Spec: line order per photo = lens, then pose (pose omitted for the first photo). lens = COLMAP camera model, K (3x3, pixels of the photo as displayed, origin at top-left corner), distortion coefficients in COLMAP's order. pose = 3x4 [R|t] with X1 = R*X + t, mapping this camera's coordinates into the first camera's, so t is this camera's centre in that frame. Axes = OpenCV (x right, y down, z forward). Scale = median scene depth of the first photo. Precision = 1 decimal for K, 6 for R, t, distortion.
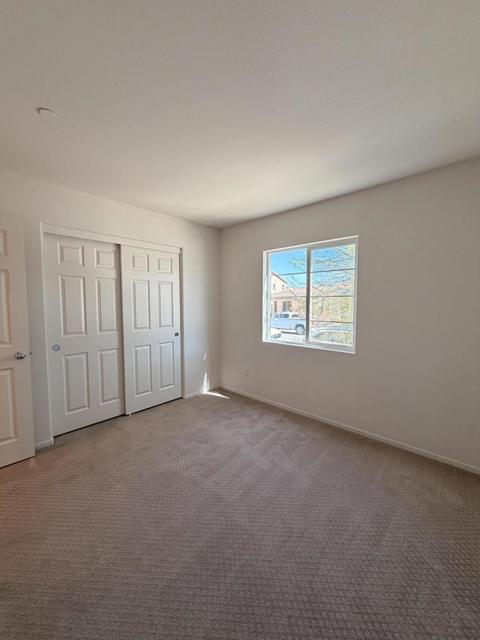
lens RADIAL K [[254.8, 0, 238.3], [0, 254.8, 317.3], [0, 0, 1]] dist [-0.001499, -0.000094]
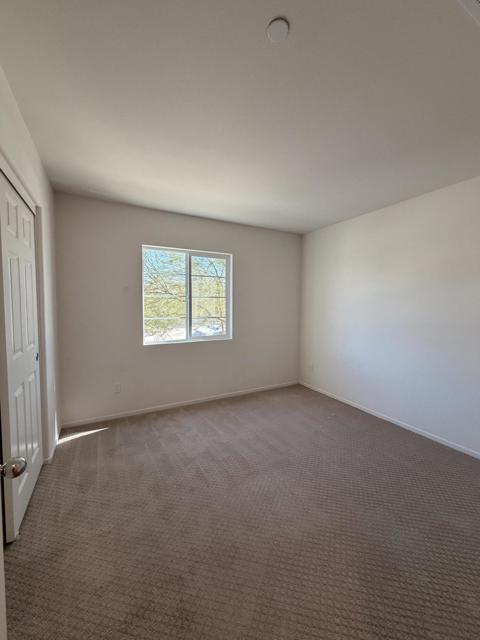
lens RADIAL K [[254.8, 0, 238.3], [0, 254.8, 317.3], [0, 0, 1]] dist [-0.001499, -0.000094]
pose [[0.331101, -0.048038, 0.942372, -0.720493], [0.060568, 0.997726, 0.029579, -0.010901], [-0.941650, 0.047284, 0.333257, 0.440592]]
